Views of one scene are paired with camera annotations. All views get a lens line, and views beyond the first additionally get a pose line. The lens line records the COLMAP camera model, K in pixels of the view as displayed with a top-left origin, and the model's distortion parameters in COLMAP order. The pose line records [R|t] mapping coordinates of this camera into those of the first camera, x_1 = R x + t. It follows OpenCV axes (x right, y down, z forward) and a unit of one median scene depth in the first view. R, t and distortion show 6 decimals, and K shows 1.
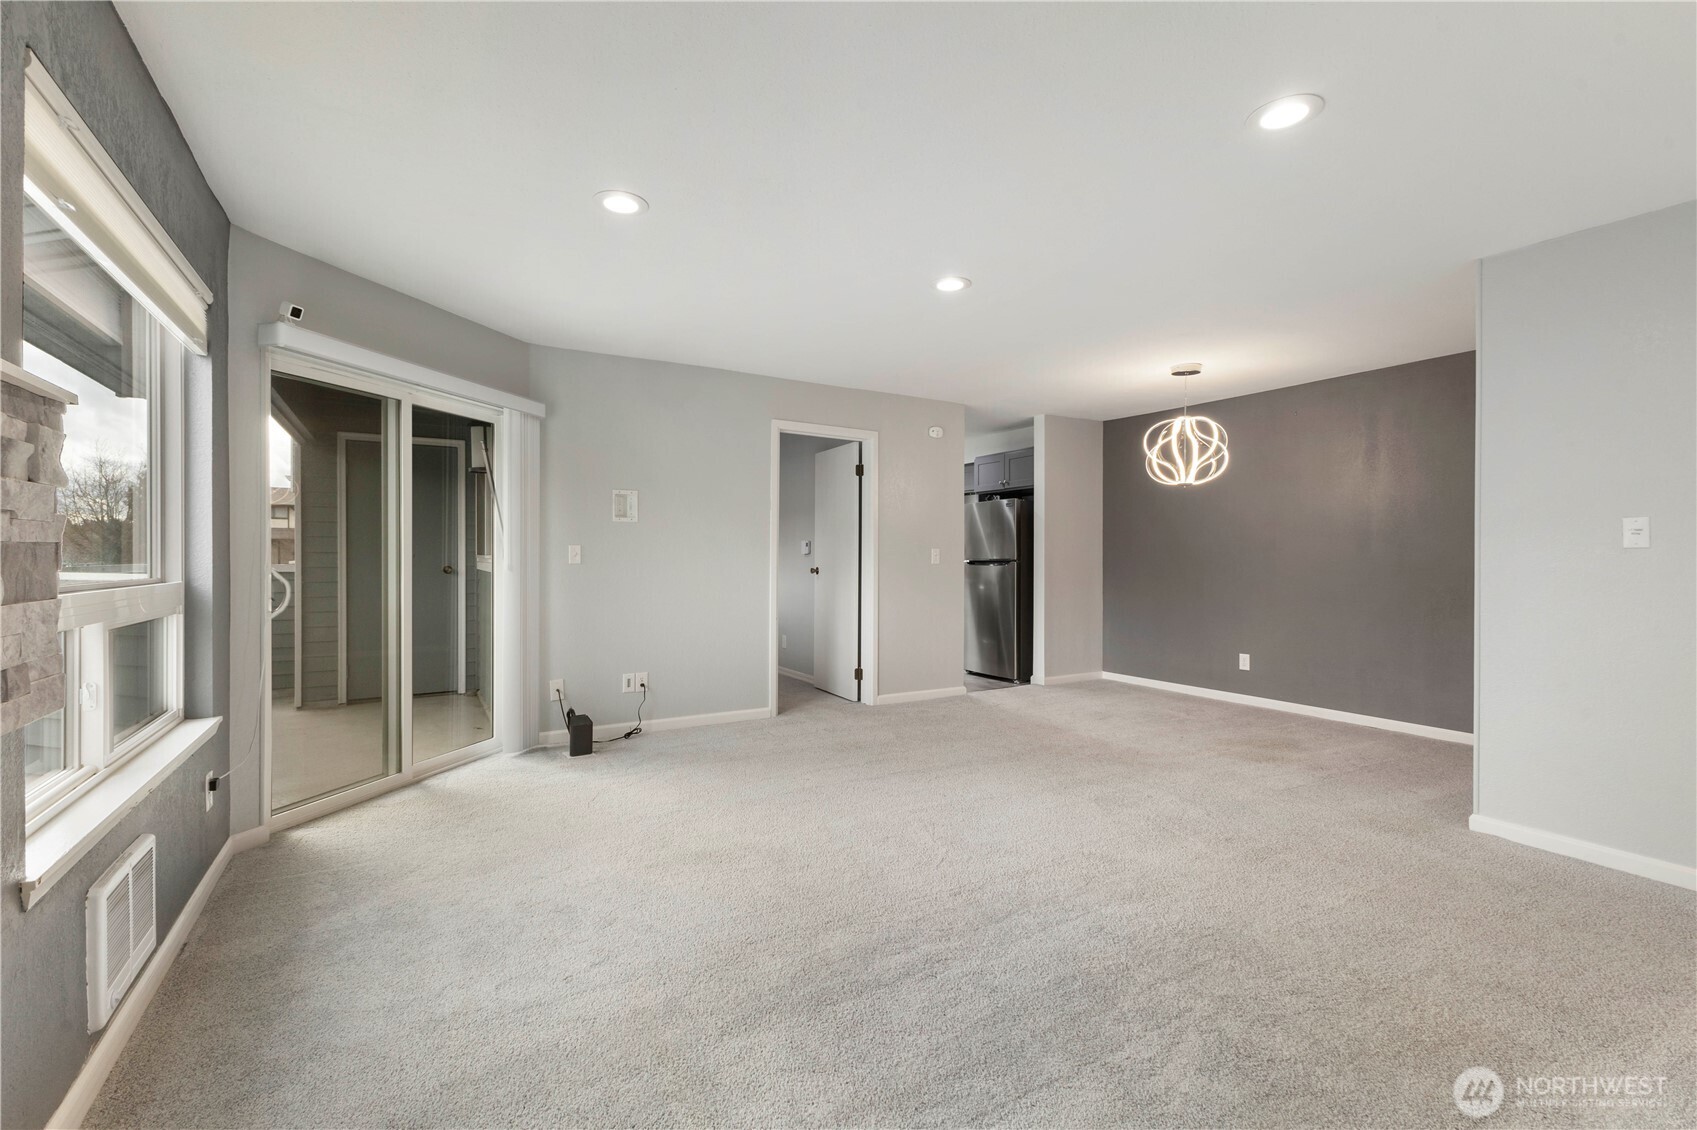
lens RADIAL K [[743.6, 0, 852.9], [0, 743.6, 562.1], [0, 0, 1]] dist [0.011498, -0.003201]
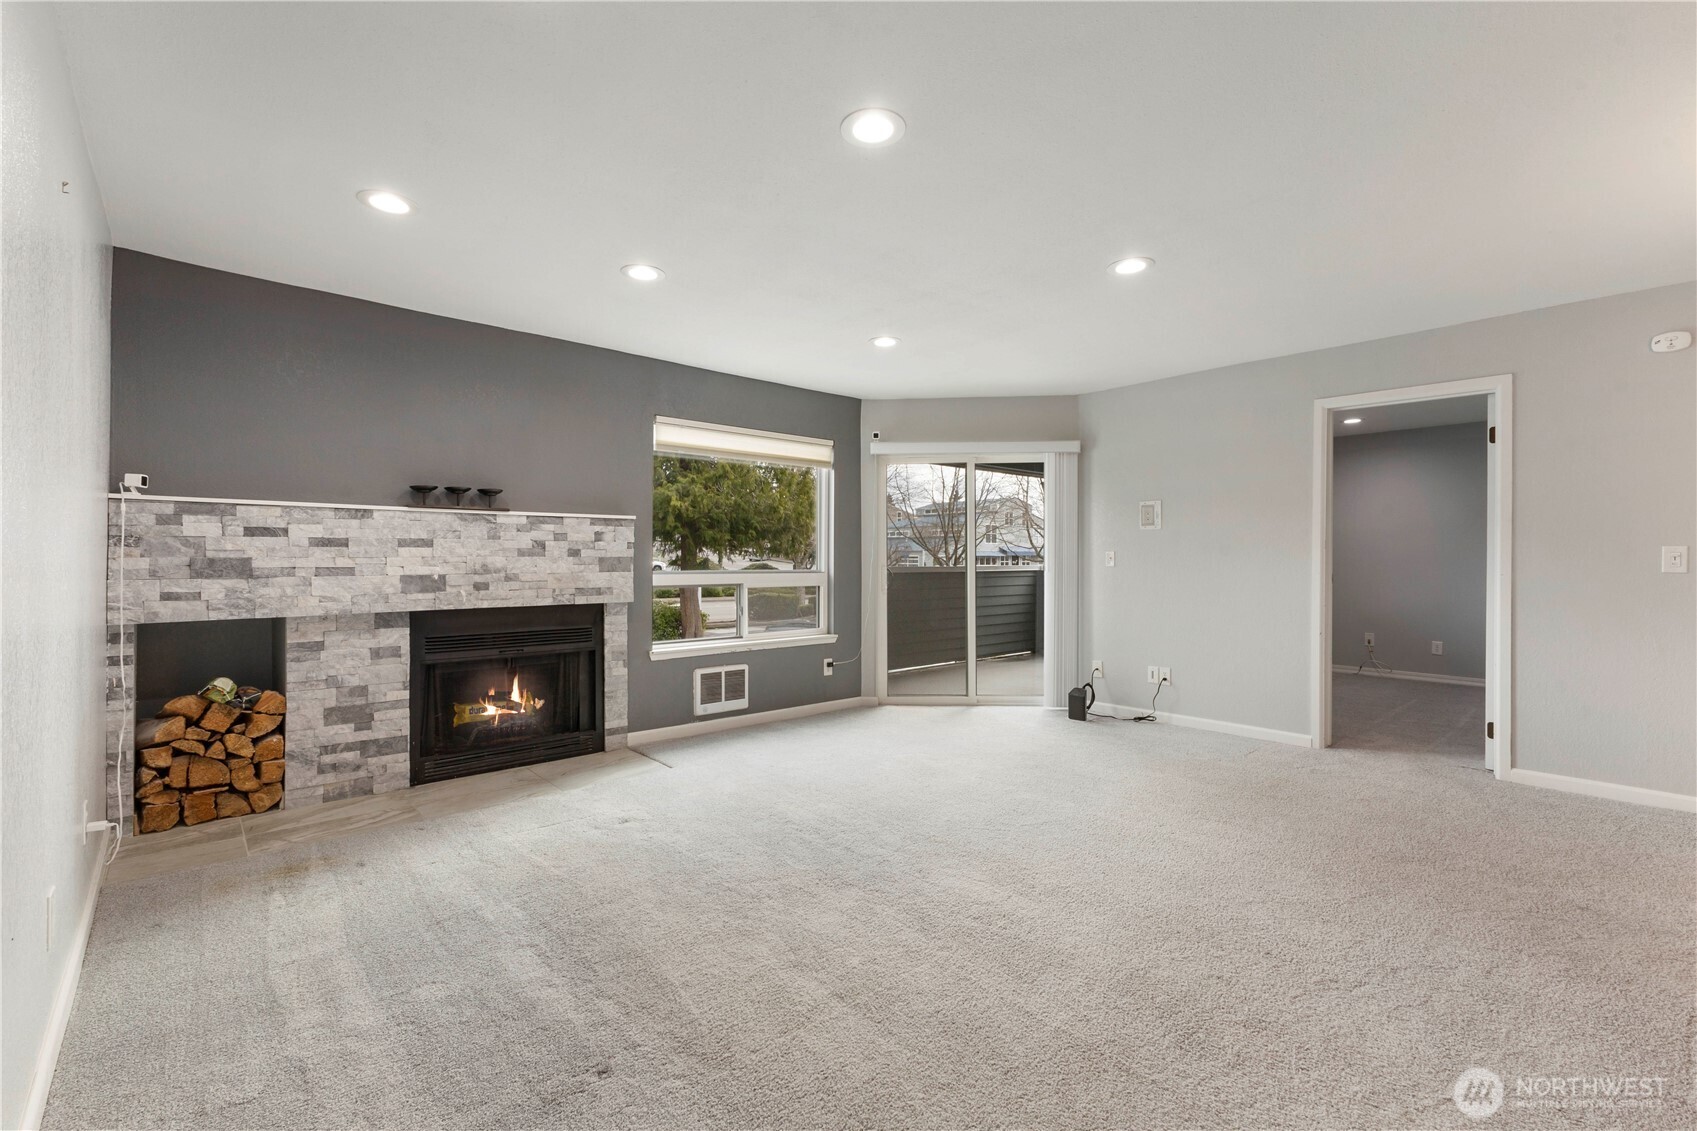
lens RADIAL K [[743.6, 0, 850.1], [0, 743.6, 558.9], [0, 0, 1]] dist [0.011498, -0.003201]
pose [[0.188917, -0.004067, -0.981985, 0.698231], [-0.006730, 0.999963, -0.005437, -0.000737], [0.981970, 0.007636, 0.188883, 0.346419]]
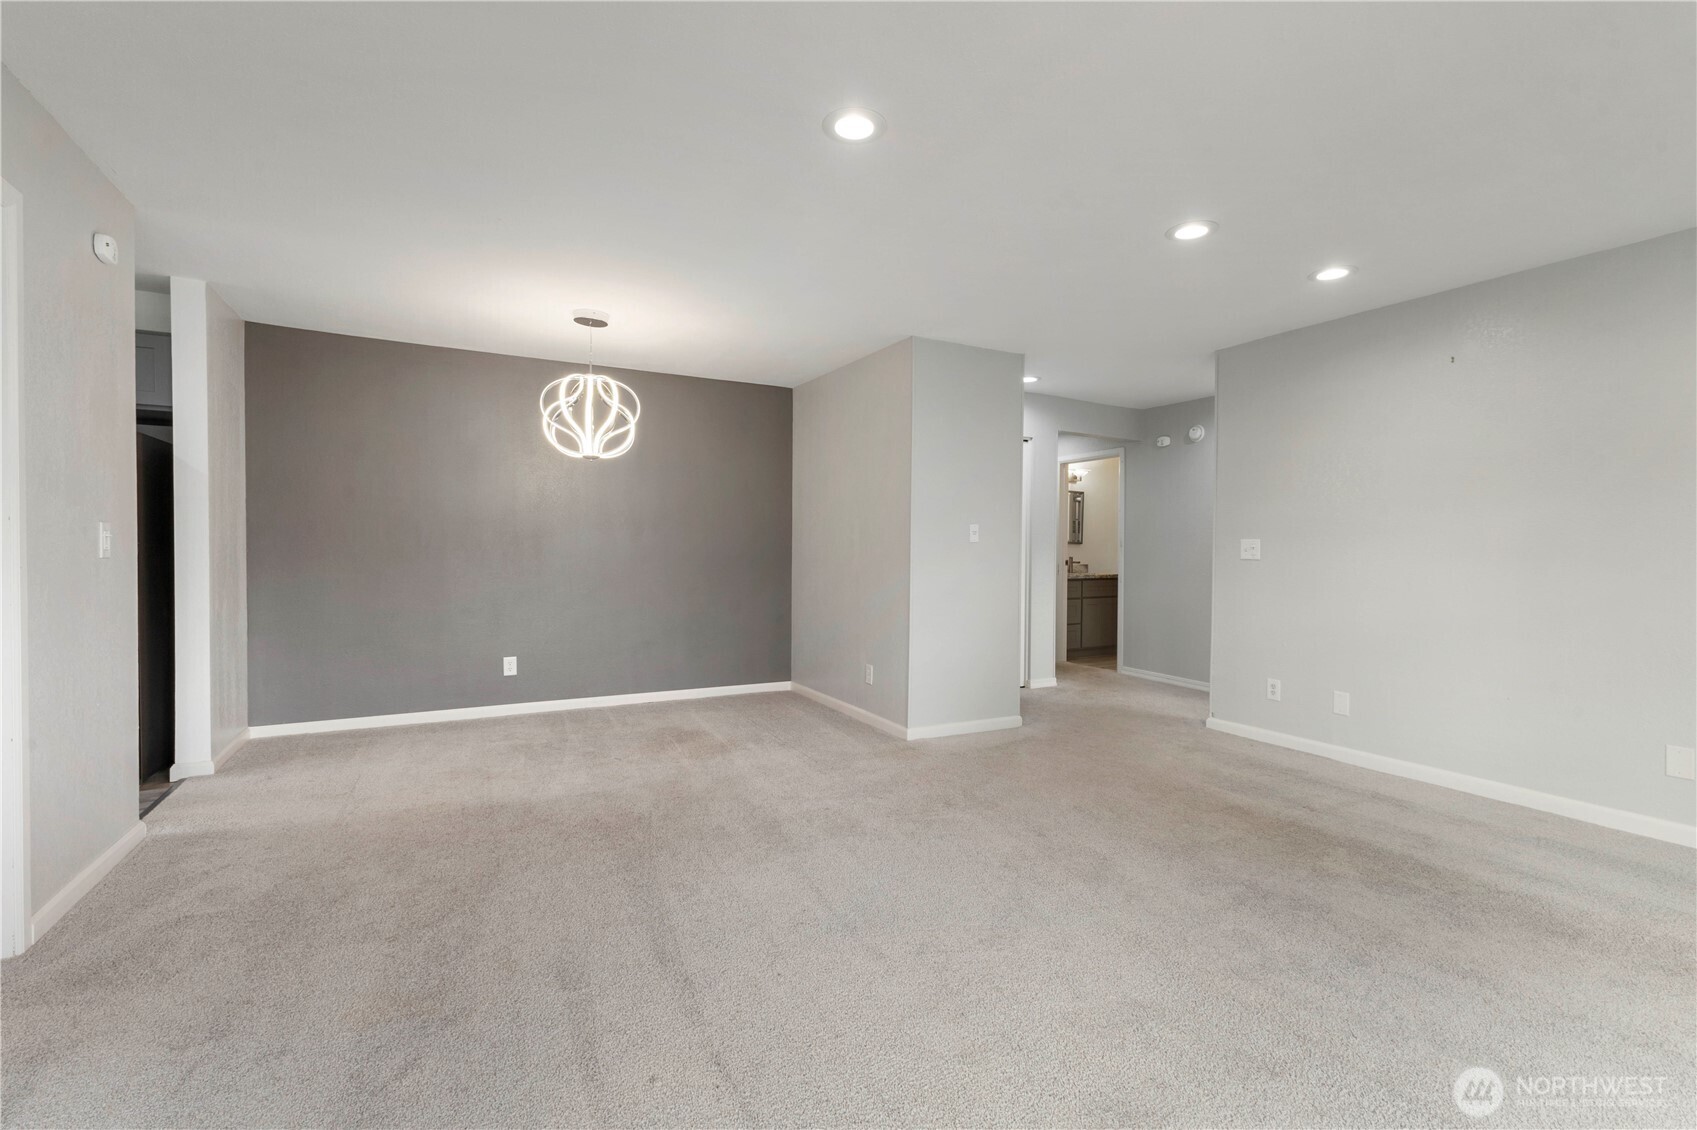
lens RADIAL K [[743.6, 0, 849.5], [0, 743.6, 560.1], [0, 0, 1]] dist [0.011498, -0.003201]
pose [[0.054491, -0.022576, 0.998259, -0.378012], [-0.000261, 0.999744, 0.022624, -0.009716], [-0.998514, -0.001493, 0.054471, 0.687382]]
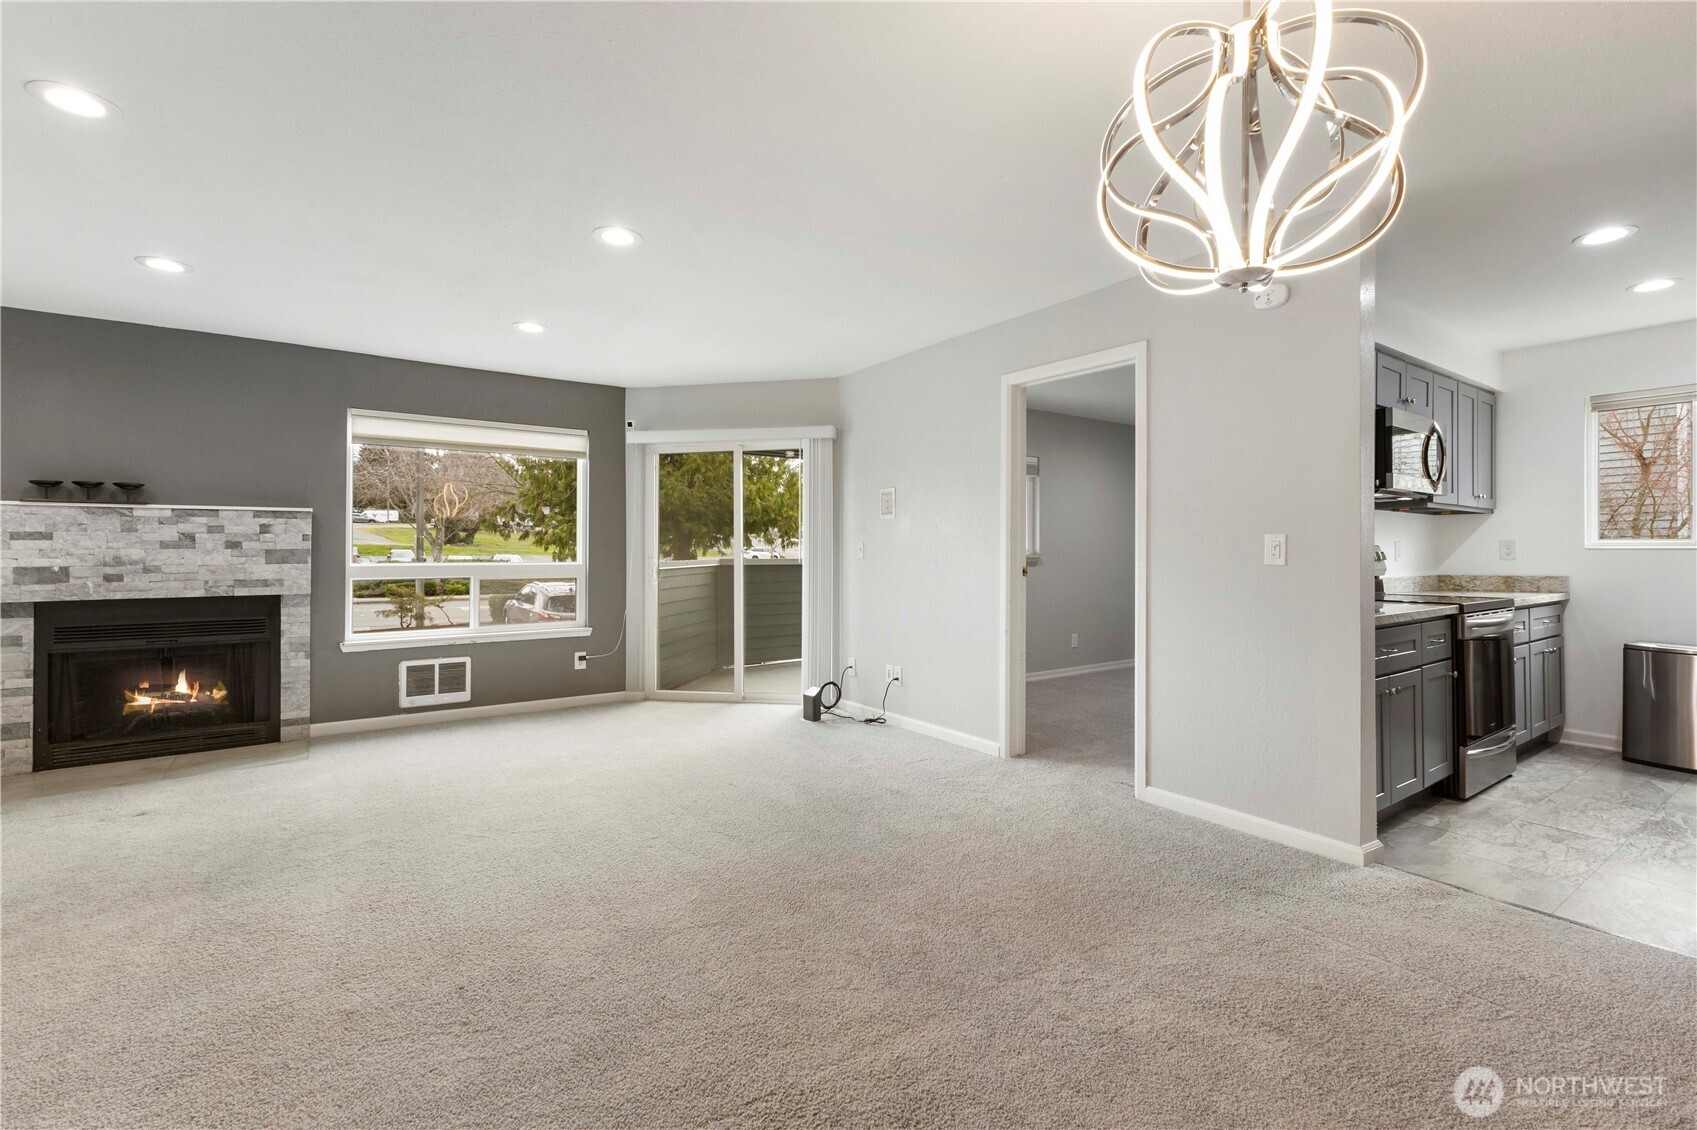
lens RADIAL K [[743.6, 0, 854.6], [0, 743.6, 550.1], [0, 0, 1]] dist [0.011498, -0.003201]
pose [[0.082312, -0.004652, -0.996596, 0.725543], [-0.005796, 0.999970, -0.005146, -0.004223], [0.996590, 0.006200, 0.082282, 0.862129]]
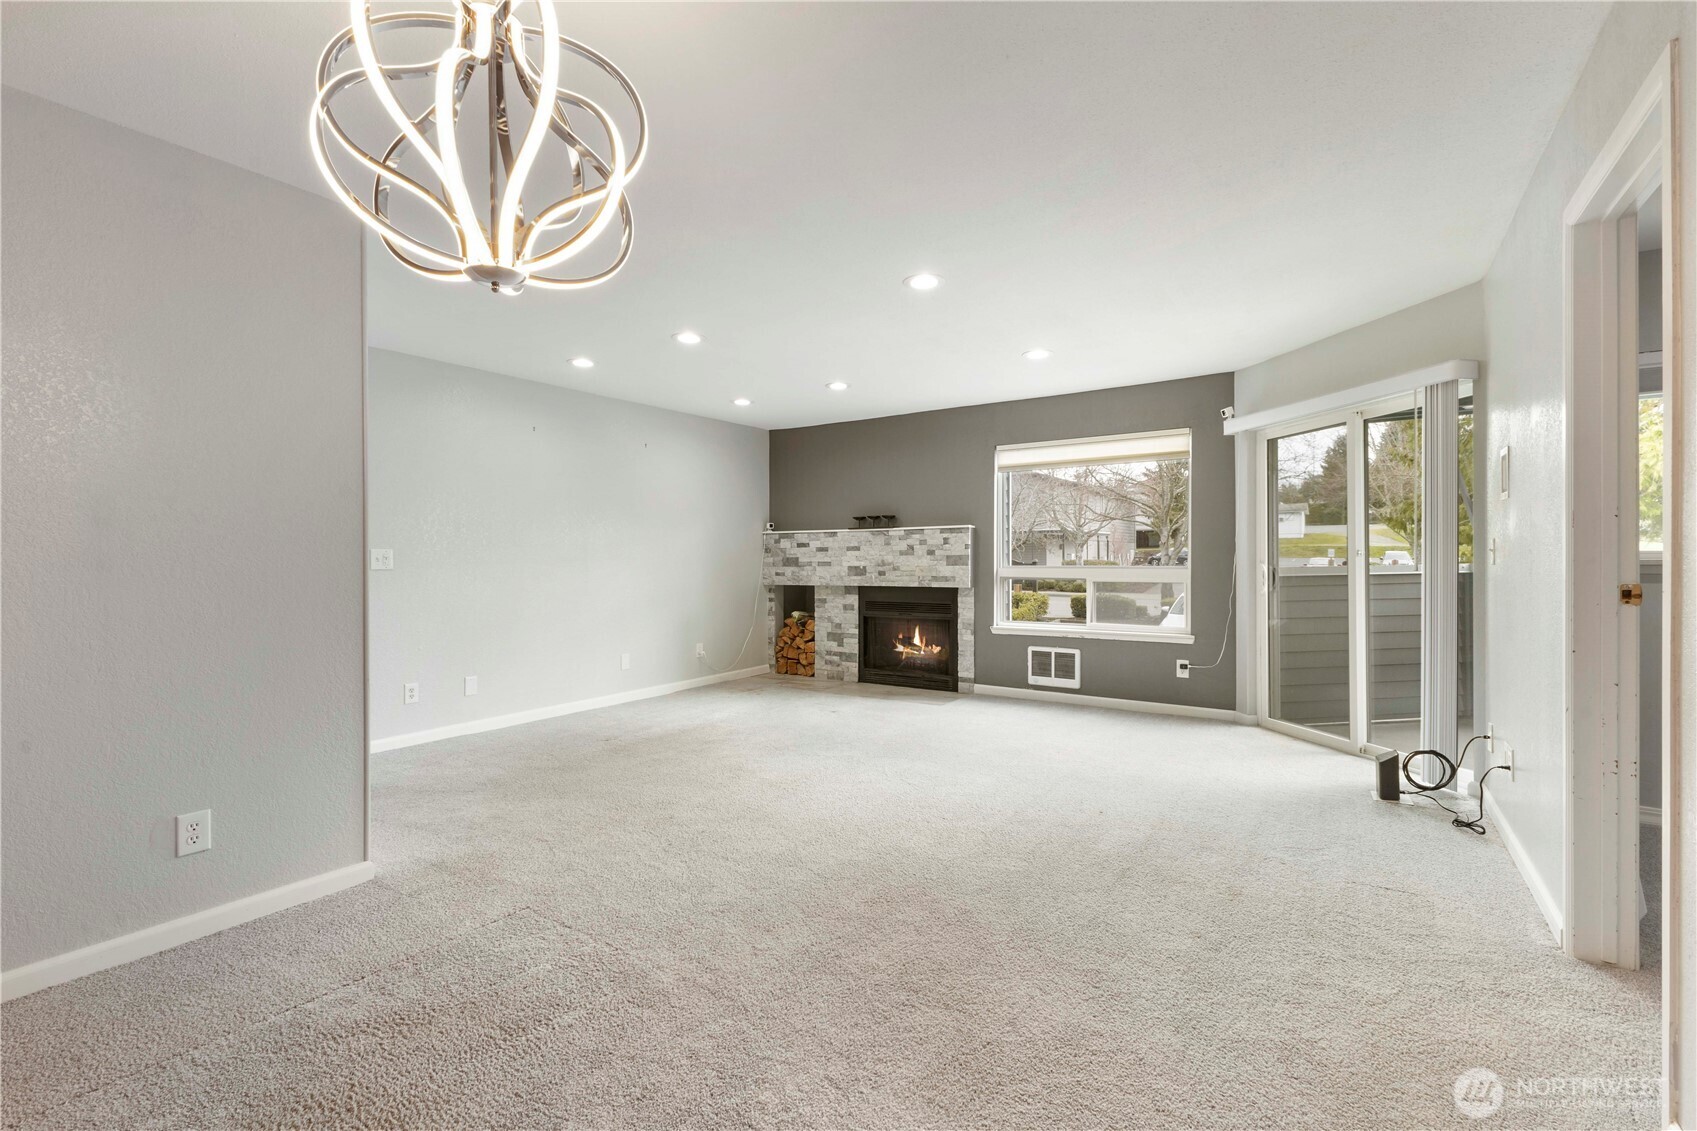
lens RADIAL K [[743.6, 0, 854.4], [0, 743.6, 561.6], [0, 0, 1]] dist [0.011498, -0.003201]
pose [[-0.903242, 0.005728, -0.429094, 0.457217], [0.001258, 0.999942, 0.010700, -0.008853], [0.429130, 0.009125, -0.903197, 1.326599]]
